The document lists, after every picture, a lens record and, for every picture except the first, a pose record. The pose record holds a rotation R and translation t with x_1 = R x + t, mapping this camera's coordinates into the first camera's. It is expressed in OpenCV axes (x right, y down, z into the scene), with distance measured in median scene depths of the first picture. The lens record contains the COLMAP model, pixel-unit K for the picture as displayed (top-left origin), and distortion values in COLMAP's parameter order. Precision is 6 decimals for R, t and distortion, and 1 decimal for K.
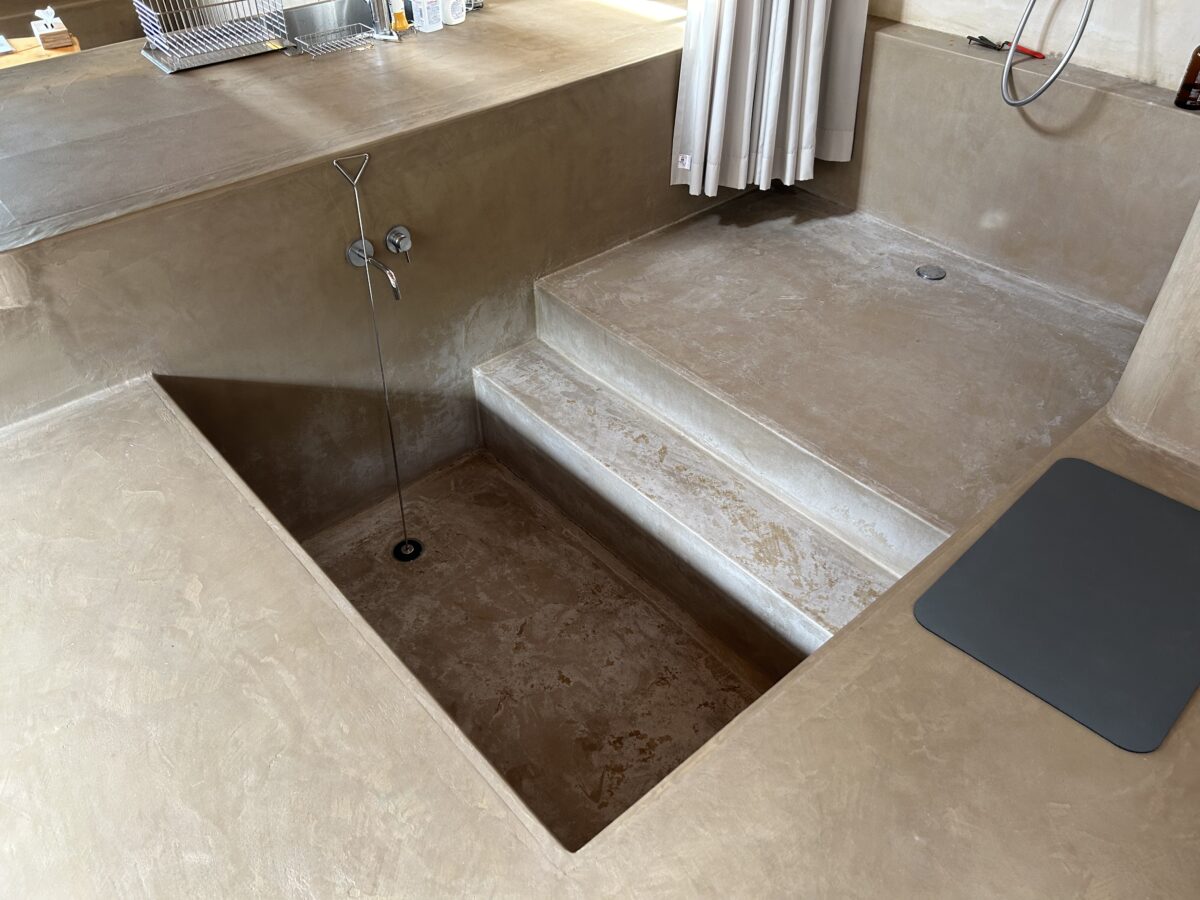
lens RADIAL K [[899.8, 0, 600.9], [0, 899.8, 450.3], [0, 0, 1]] dist [0.056679, -0.066951]
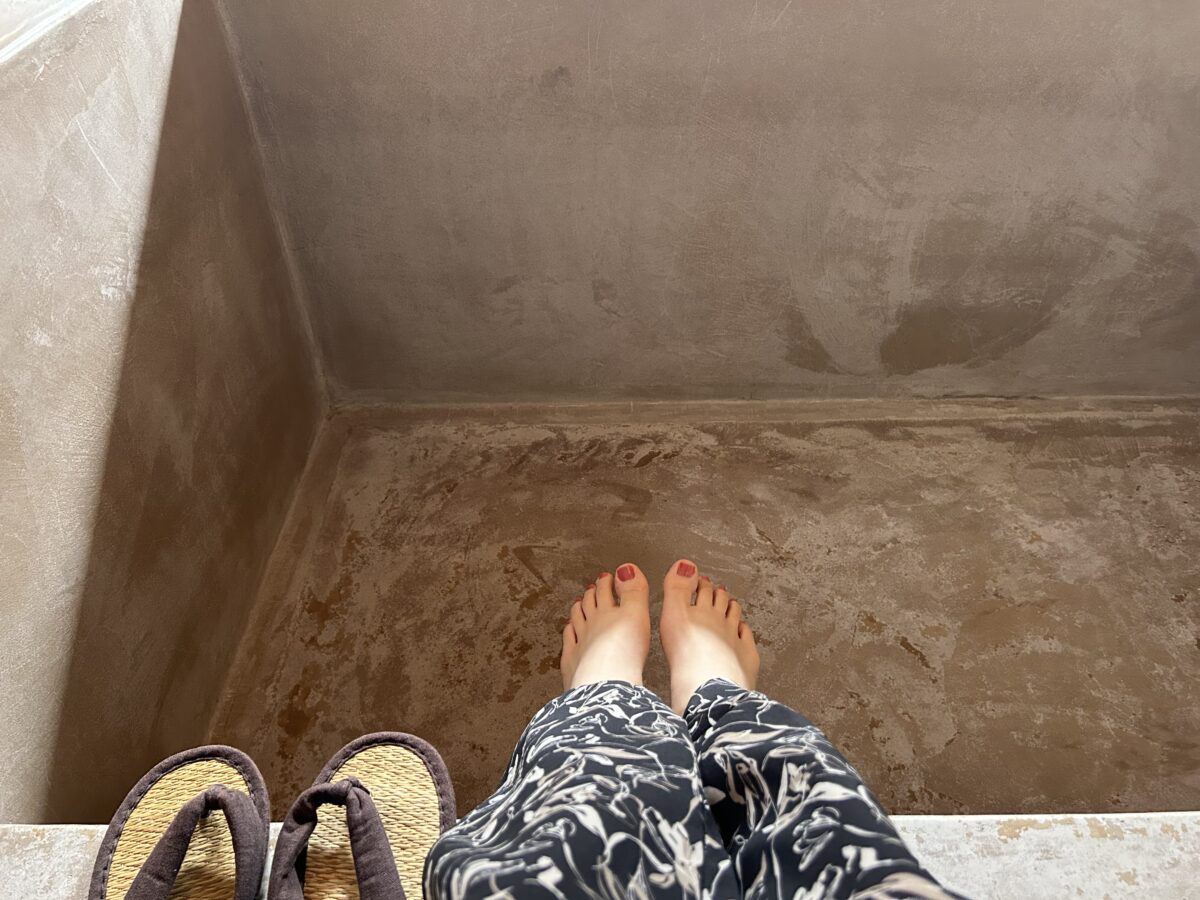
lens RADIAL K [[899.8, 0, 599.2], [0, 899.8, 450.2], [0, 0, 1]] dist [0.056679, -0.066951]
pose [[-0.666173, 0.508337, -0.545716, 0.223641], [-0.458925, 0.297376, 0.837231, -0.147378], [0.587879, 0.808184, 0.035184, 0.835985]]
